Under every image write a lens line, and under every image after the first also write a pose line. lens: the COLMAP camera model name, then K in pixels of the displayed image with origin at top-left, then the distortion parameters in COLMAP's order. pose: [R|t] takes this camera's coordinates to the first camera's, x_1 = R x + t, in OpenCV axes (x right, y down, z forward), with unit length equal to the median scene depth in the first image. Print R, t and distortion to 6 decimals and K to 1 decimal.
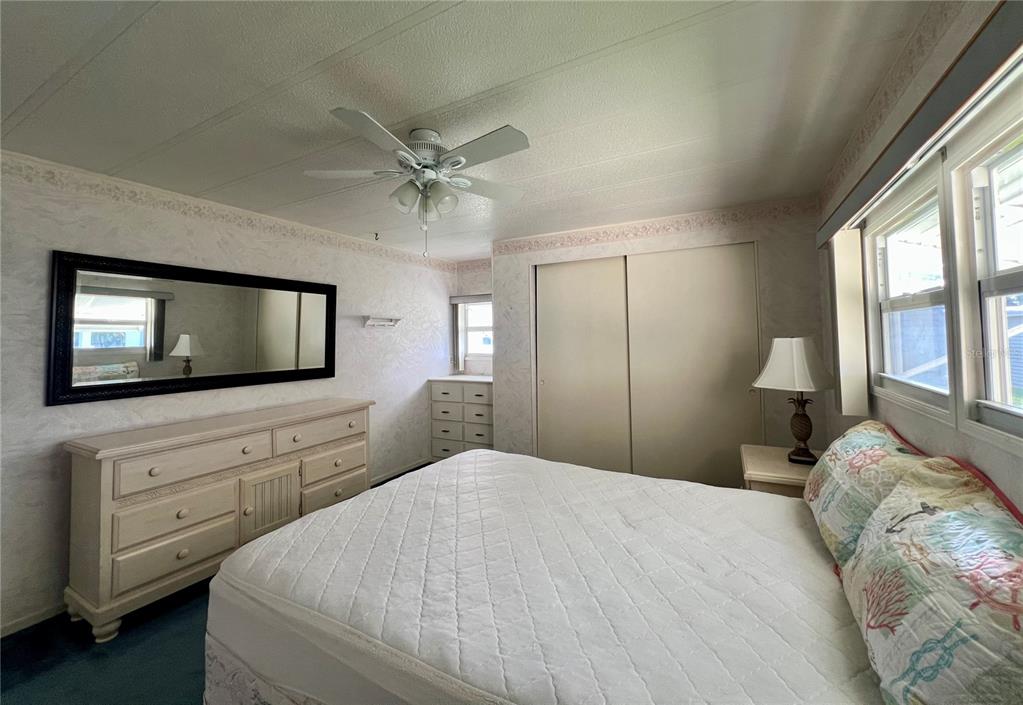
lens RADIAL K [[407.5, 0, 514.7], [0, 407.5, 316.7], [0, 0, 1]] dist [-0.000038, -0.000303]
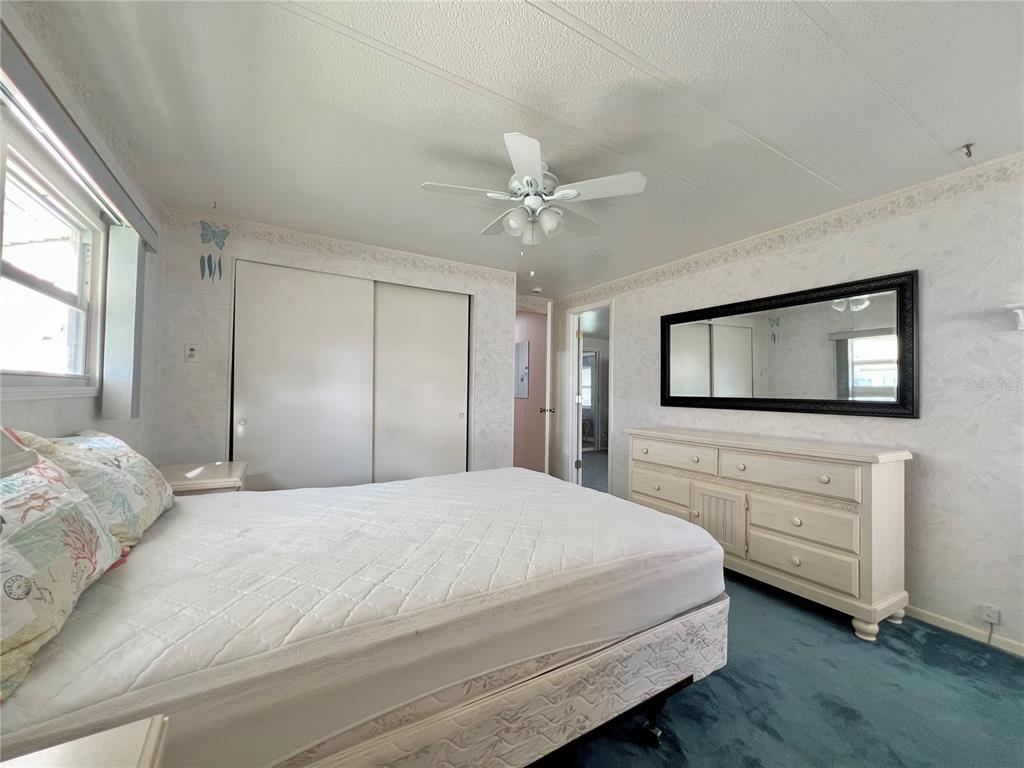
lens RADIAL K [[410.8, 0, 512.1], [0, 410.8, 383.6], [0, 0, 1]] dist [-0.007131, 0.000238]
pose [[-0.516976, -0.012252, -0.855912, 0.561138], [0.034238, 0.998801, -0.034977, 0.133421], [0.855315, -0.047388, -0.515937, 1.112725]]
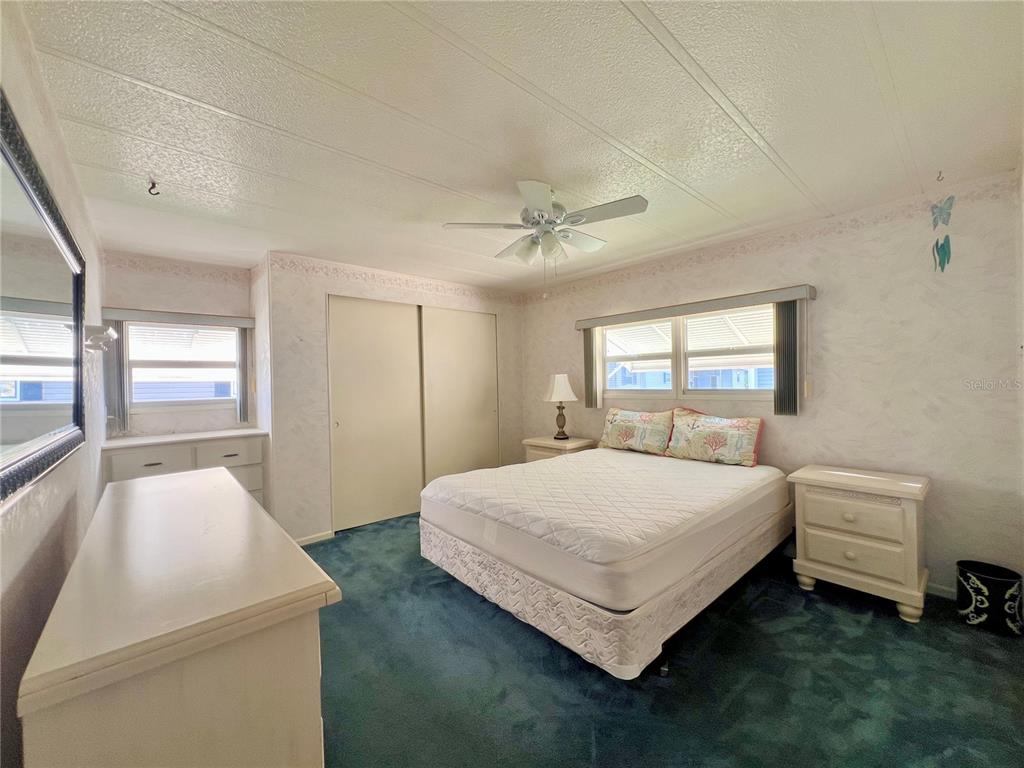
lens RADIAL K [[410.8, 0, 511.8], [0, 410.8, 381.8], [0, 0, 1]] dist [-0.007131, 0.000238]
pose [[0.345961, 0.004336, 0.938239, -0.656682], [-0.034070, 0.999388, 0.007944, 0.043806], [-0.937630, -0.034714, 0.345897, 0.307488]]
